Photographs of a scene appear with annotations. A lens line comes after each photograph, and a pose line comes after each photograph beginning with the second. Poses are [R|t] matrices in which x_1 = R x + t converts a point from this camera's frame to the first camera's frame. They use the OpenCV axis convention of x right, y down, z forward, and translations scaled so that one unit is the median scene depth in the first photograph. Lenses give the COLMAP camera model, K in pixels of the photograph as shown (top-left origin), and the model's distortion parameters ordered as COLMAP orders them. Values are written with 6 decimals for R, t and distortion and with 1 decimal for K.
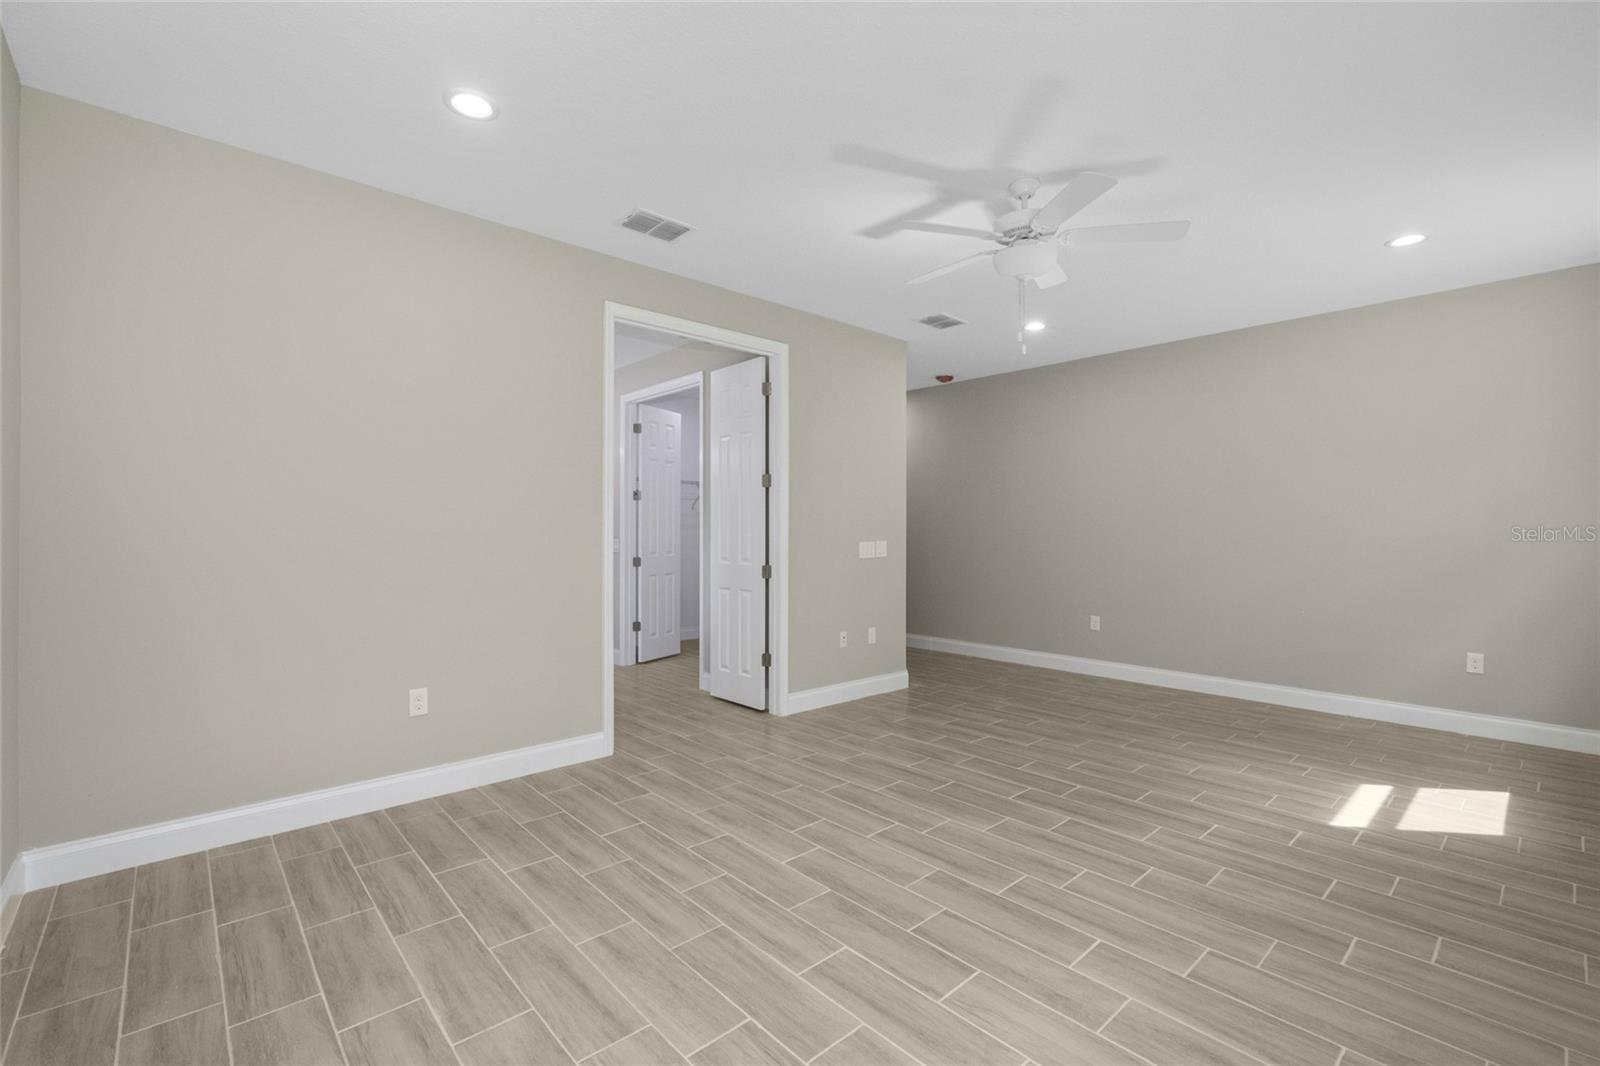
lens RADIAL K [[680.6, 0, 800.0], [0, 680.6, 533.0], [0, 0, 1]] dist [-0.012451, 0.000147]
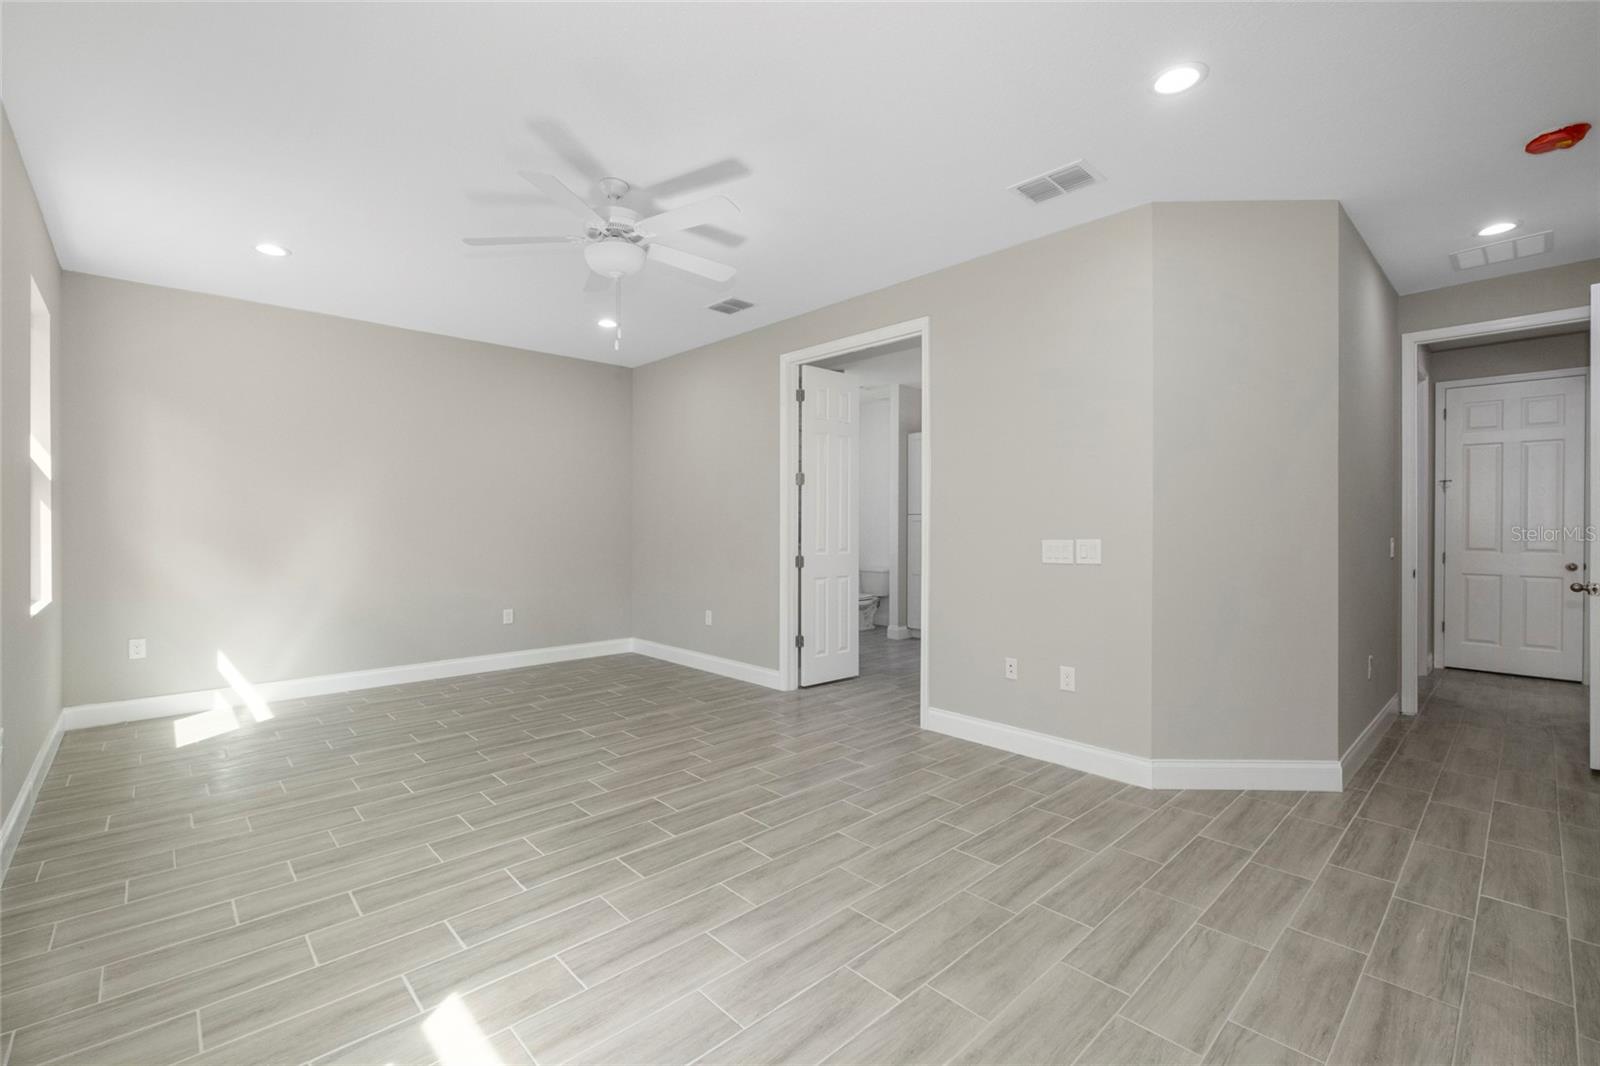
lens RADIAL K [[698.5, 0, 791.9], [0, 698.5, 522.4], [0, 0, 1]] dist [-0.001112, -0.000389]
pose [[0.018750, -0.005887, -0.999807, 1.272588], [-0.001741, 0.999981, -0.005921, 0.001349], [0.999823, 0.001851, 0.018739, 1.138950]]
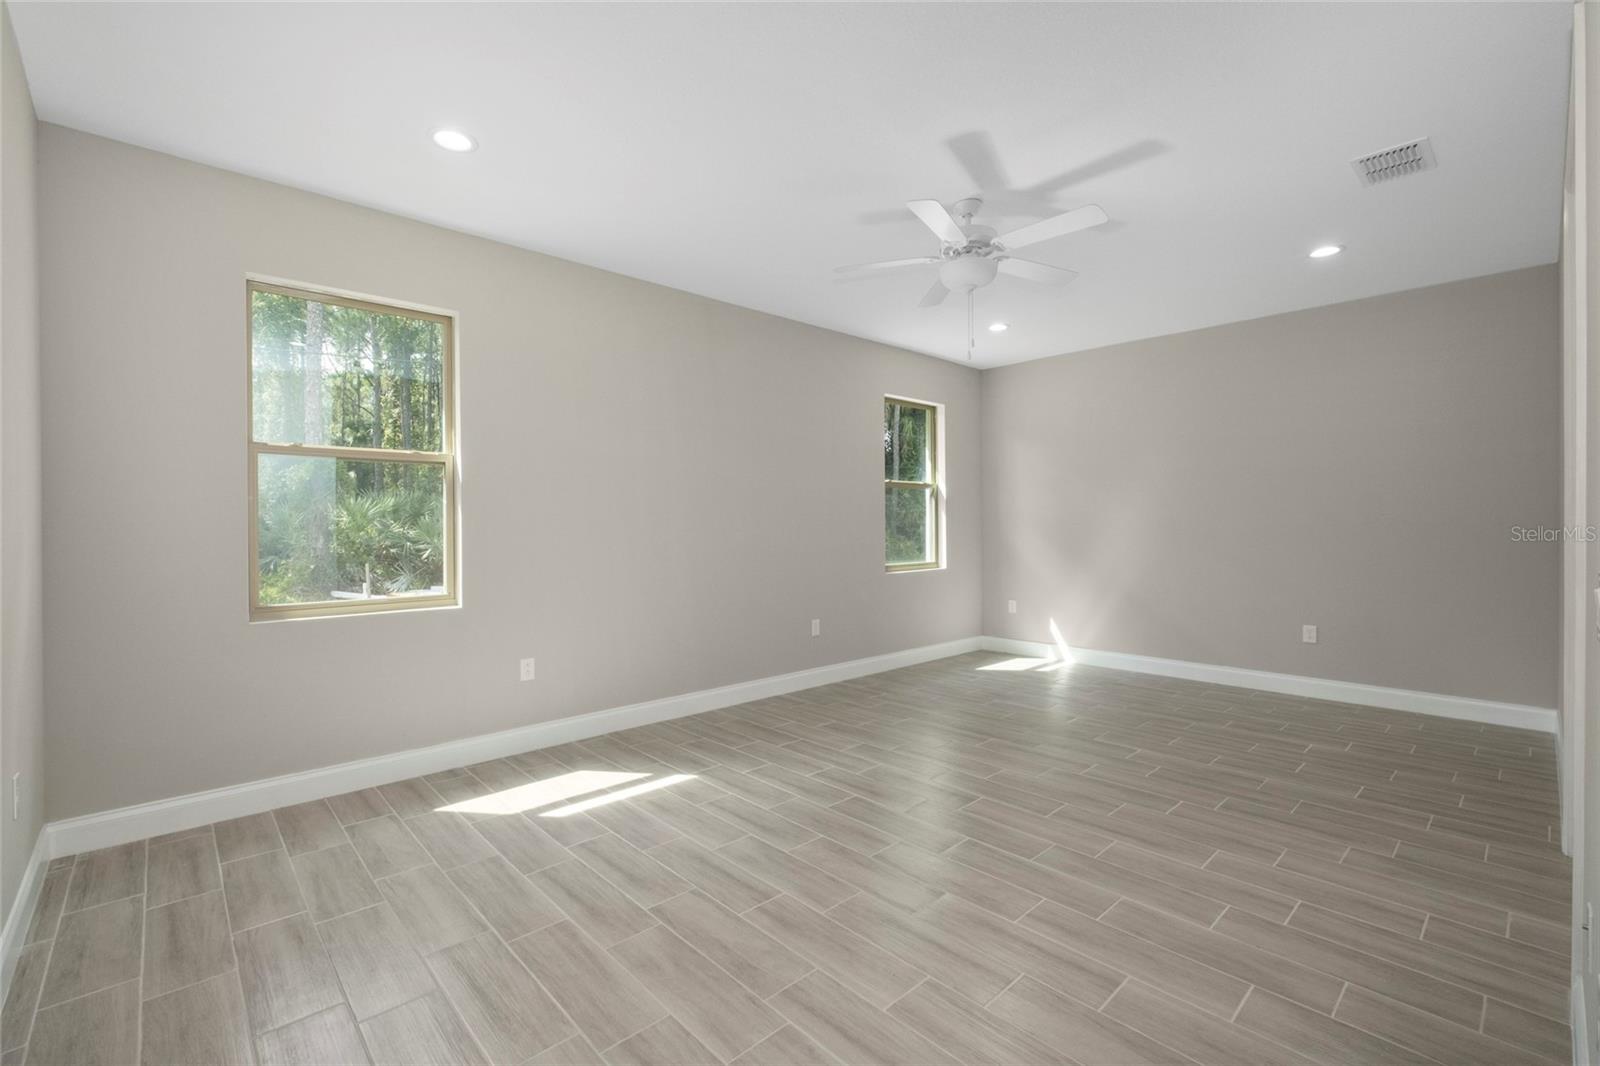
lens RADIAL K [[698.5, 0, 791.9], [0, 698.5, 522.4], [0, 0, 1]] dist [-0.001112, -0.000389]
pose [[-0.999964, 0.000694, -0.008468, 0.571153], [0.000717, 0.999996, -0.002802, -0.001707], [0.008466, -0.002808, -0.999960, 1.935816]]
